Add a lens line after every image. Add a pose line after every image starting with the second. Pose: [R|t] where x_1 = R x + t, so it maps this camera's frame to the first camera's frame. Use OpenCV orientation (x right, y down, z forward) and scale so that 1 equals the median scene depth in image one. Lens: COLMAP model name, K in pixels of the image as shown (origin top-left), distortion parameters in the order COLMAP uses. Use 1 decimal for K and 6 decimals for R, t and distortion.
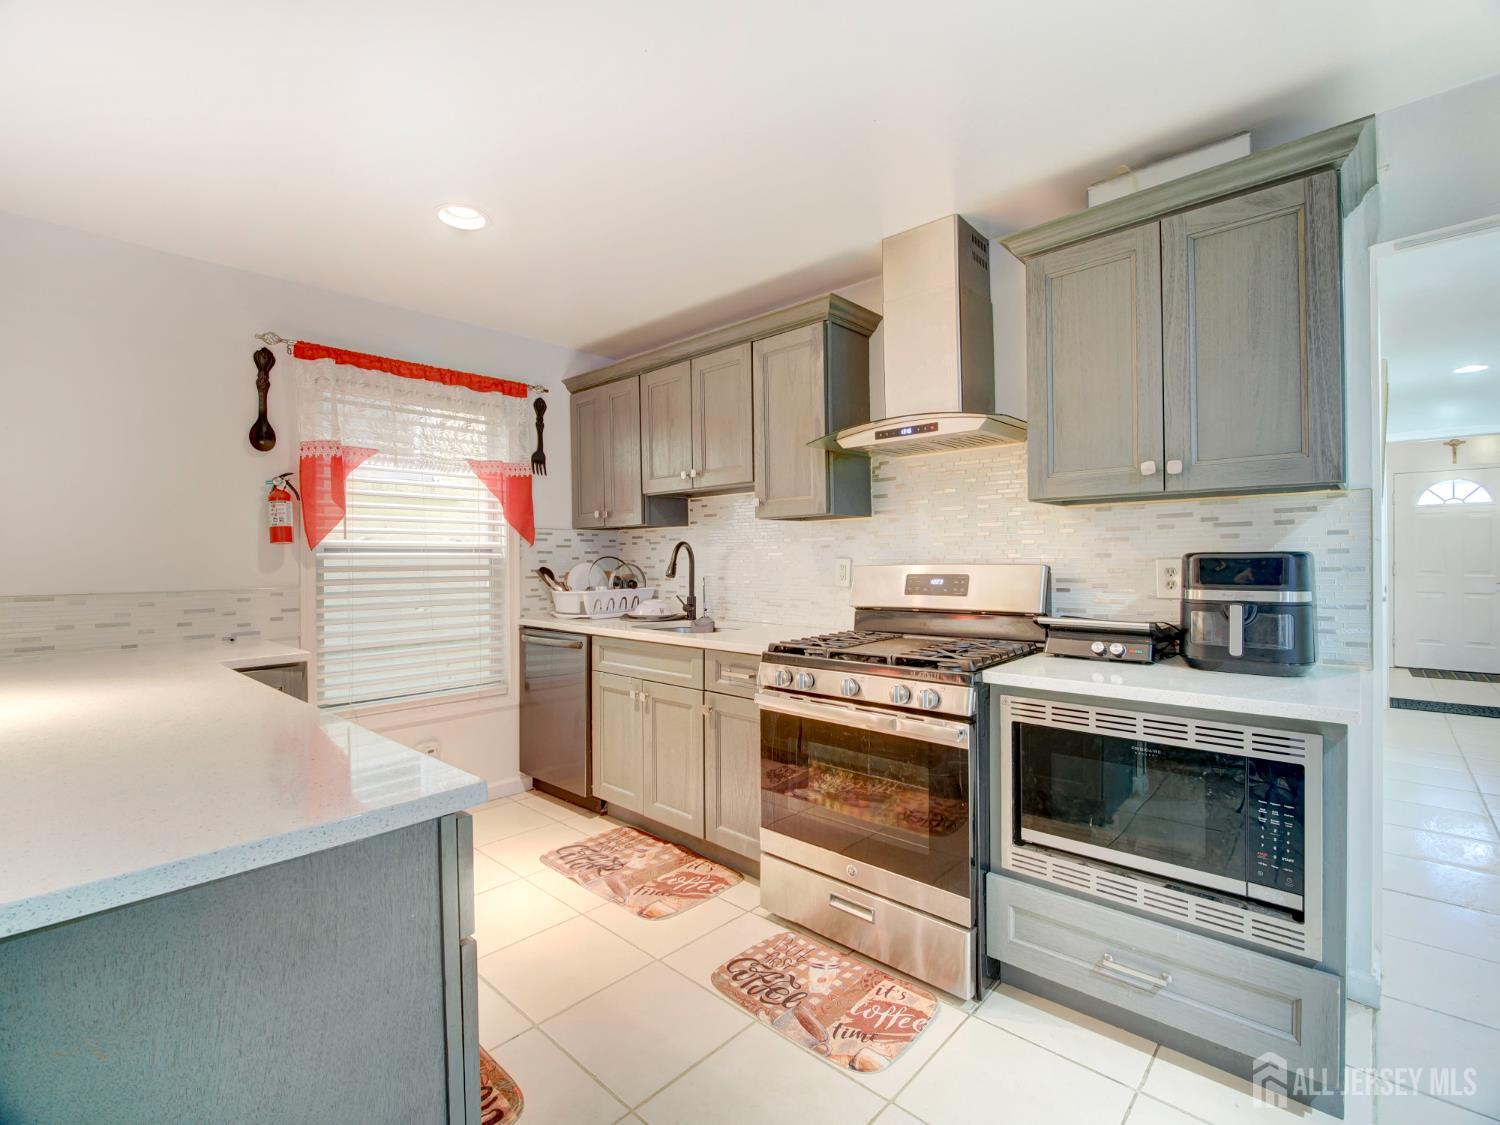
lens RADIAL K [[670.5, 0, 747.2], [0, 670.5, 550.2], [0, 0, 1]] dist [-0.002025, -0.000099]
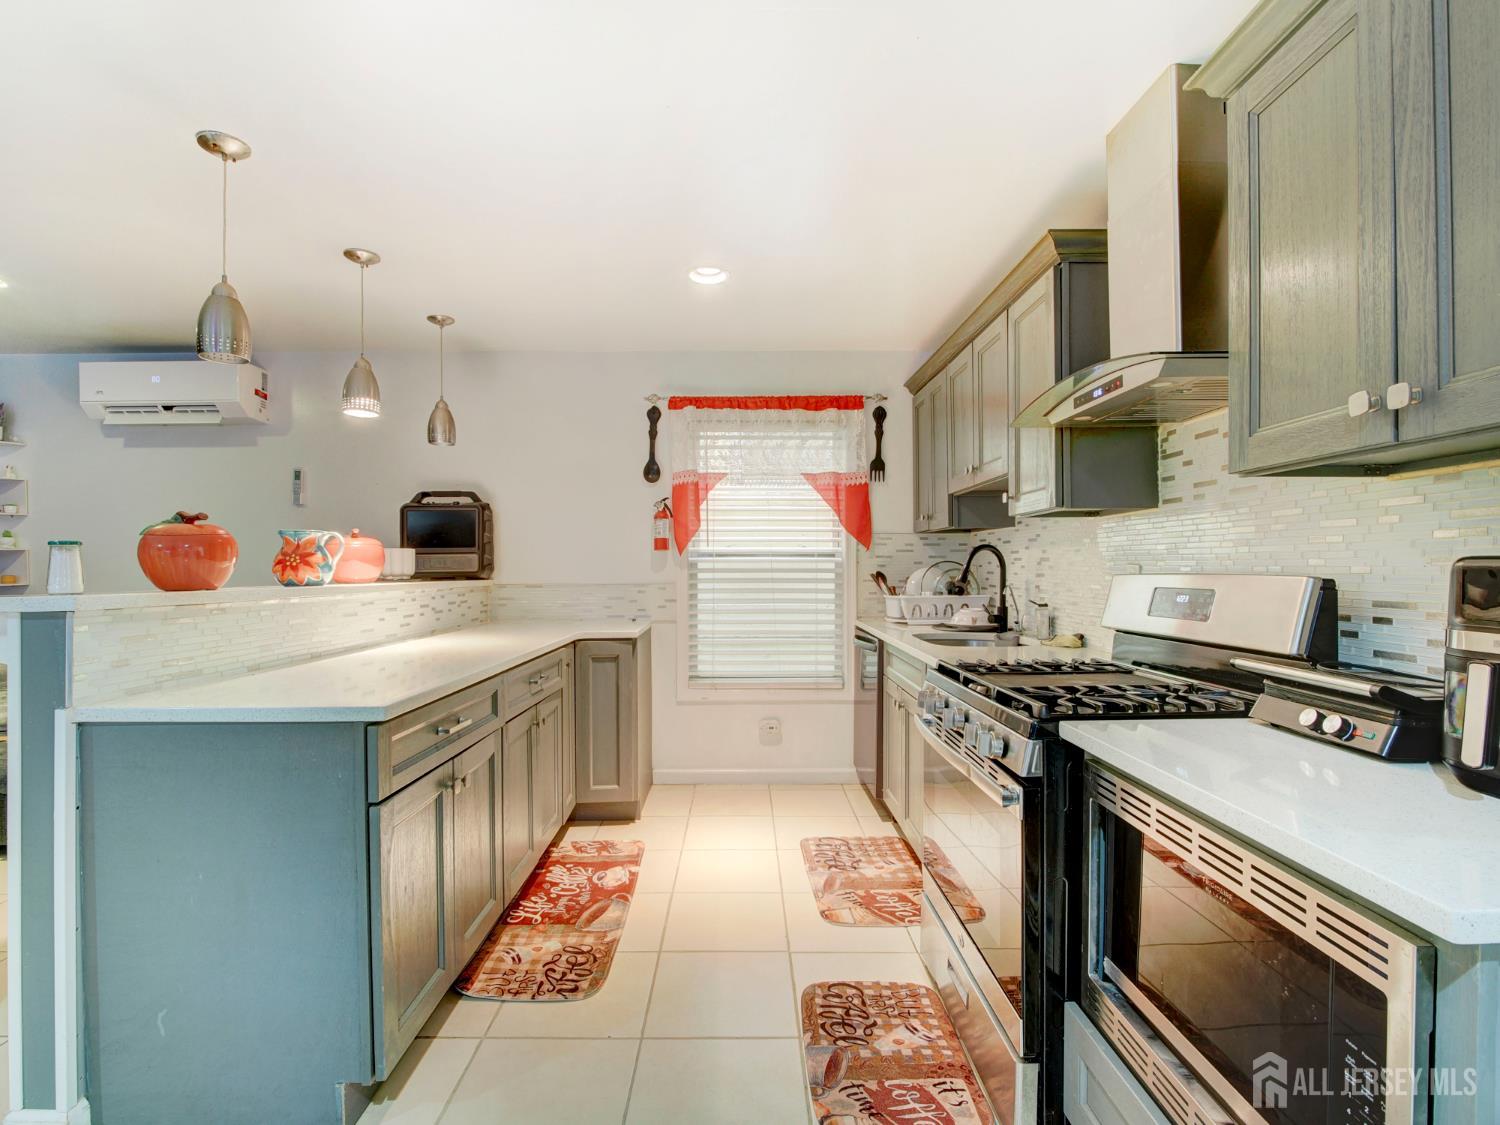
lens RADIAL K [[692.4, 0, 750.0], [0, 692.4, 562.5], [0, 0, 1]] dist [-0.003228, -0.000369]
pose [[0.703235, 0.004311, -0.710945, 0.409557], [0.004073, 0.999941, 0.010093, 0.000449], [0.710946, -0.009993, 0.703175, 0.150865]]
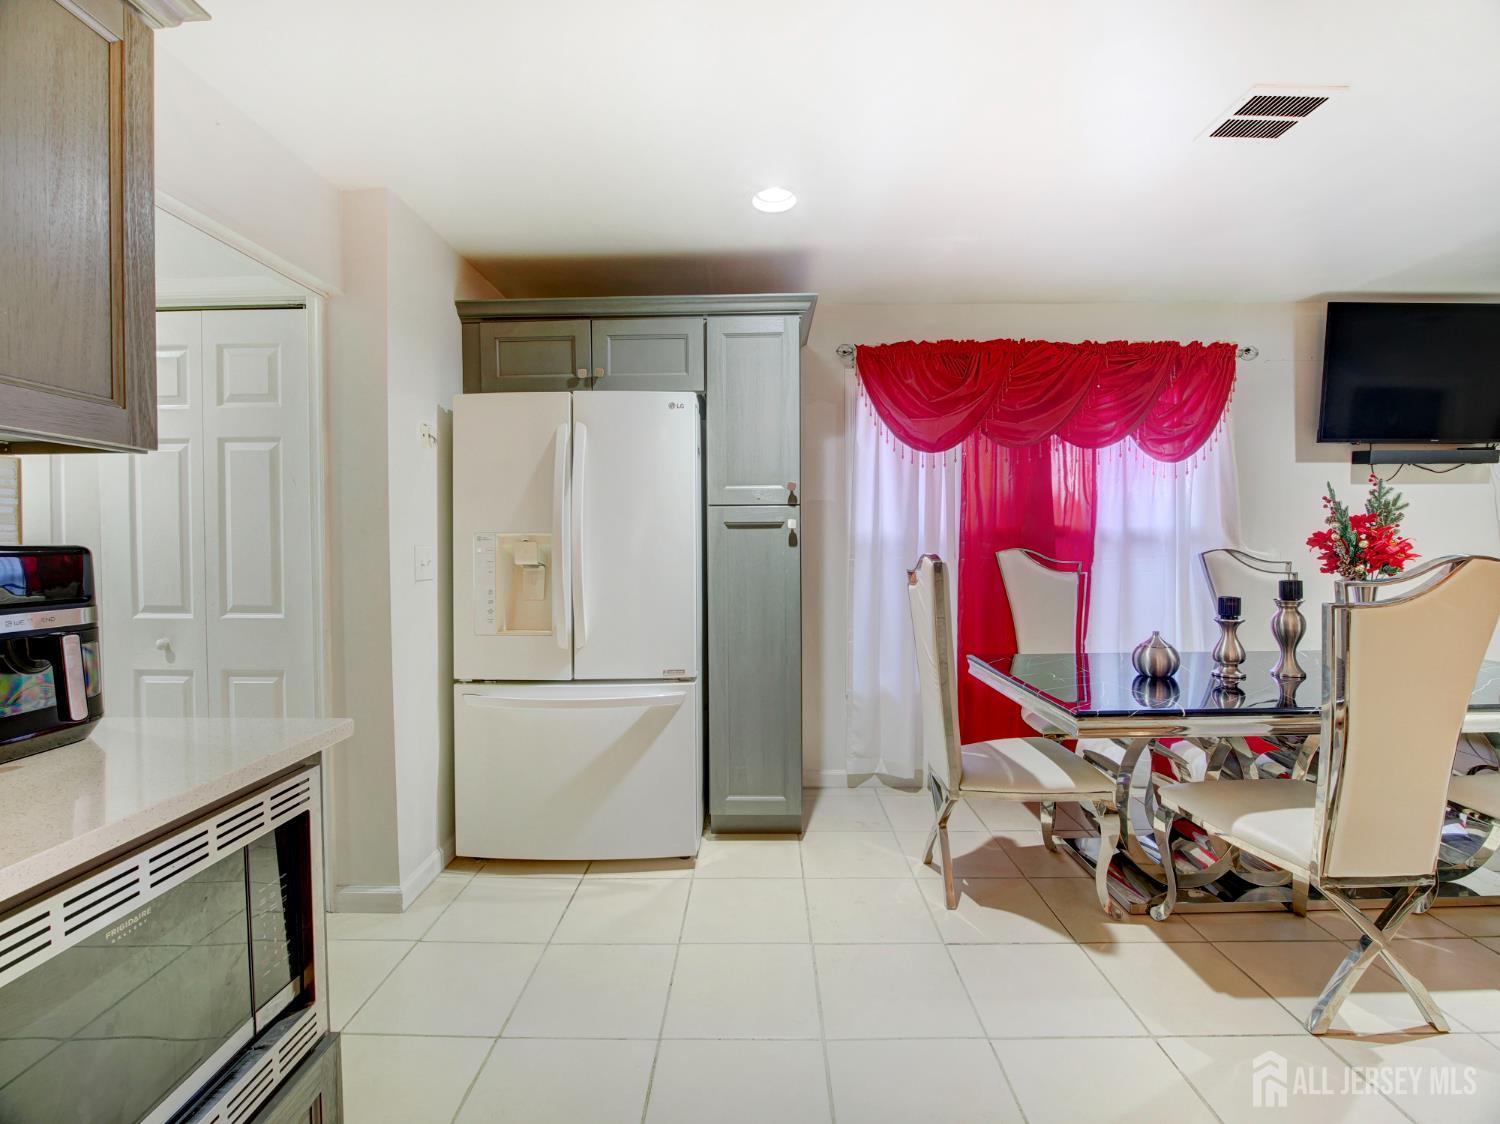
lens RADIAL K [[692.4, 0, 750.0], [0, 692.4, 562.0], [0, 0, 1]] dist [-0.003228, -0.000369]
pose [[-0.683119, -0.007532, 0.730269, -0.070675], [-0.002021, 0.999962, 0.008423, 0.006599], [-0.730305, 0.004278, -0.683108, 0.560468]]
